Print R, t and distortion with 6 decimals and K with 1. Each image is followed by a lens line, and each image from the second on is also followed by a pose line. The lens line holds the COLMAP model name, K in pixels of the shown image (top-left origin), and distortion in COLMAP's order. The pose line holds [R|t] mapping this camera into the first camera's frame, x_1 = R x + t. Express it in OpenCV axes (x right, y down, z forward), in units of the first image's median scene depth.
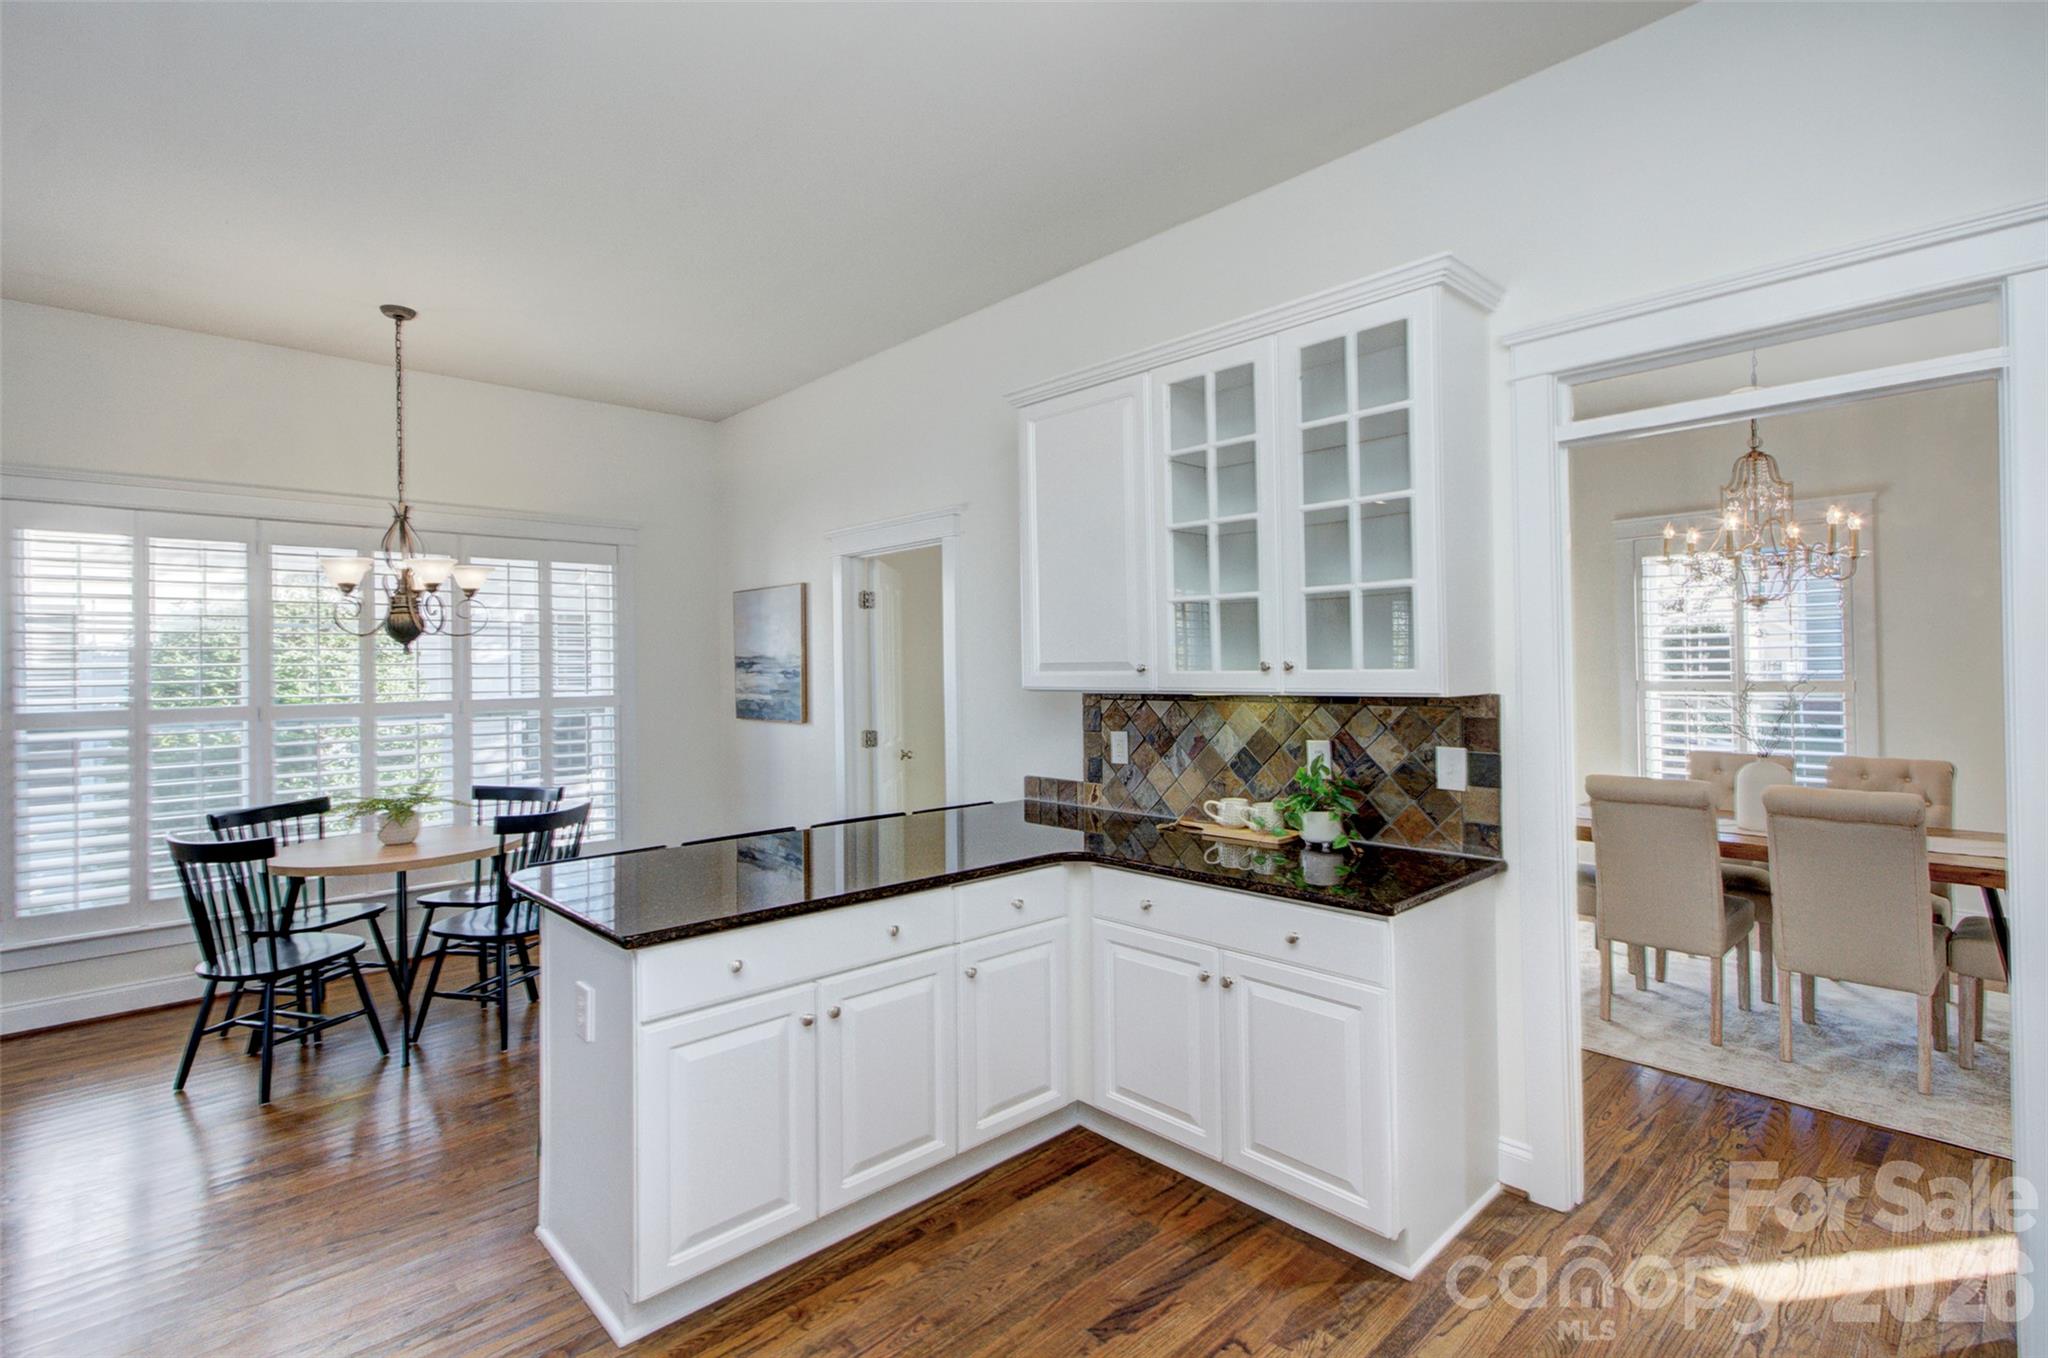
lens RADIAL K [[995.3, 0, 934.0], [0, 995.3, 669.5], [0, 0, 1]] dist [0.029366, 0.000099]
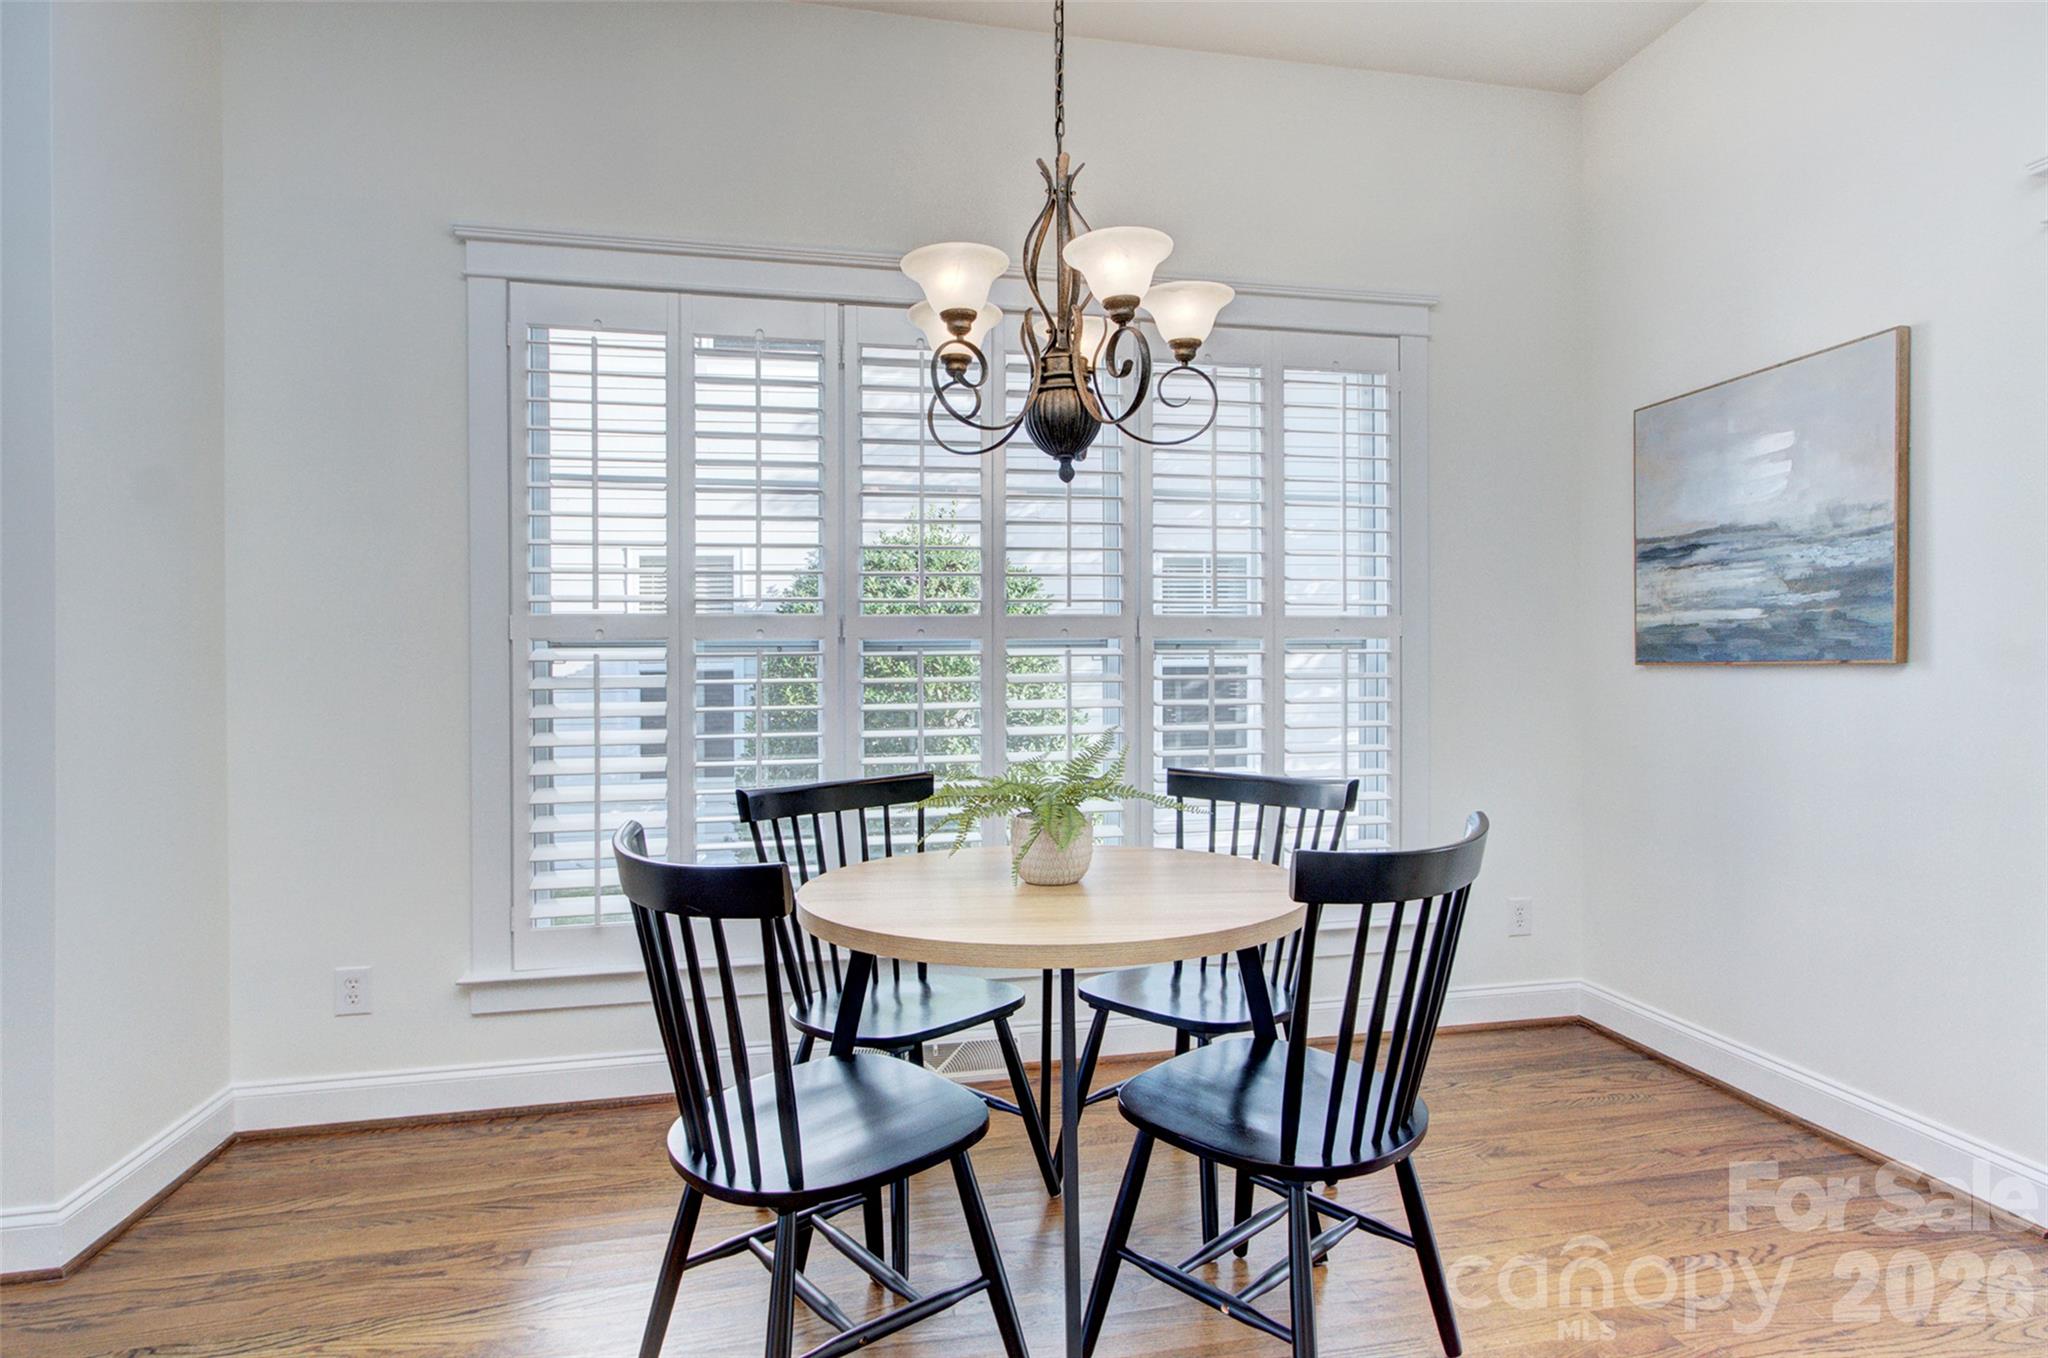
lens RADIAL K [[1040.0, 0, 1024.0], [0, 1040.0, 679.0], [0, 0, 1]] dist [-0.001298, -0.000096]
pose [[0.883817, 0.014847, -0.467597, -0.293414], [-0.010074, 0.999869, 0.012706, 0.068231], [0.467724, -0.006519, 0.883850, 0.523751]]
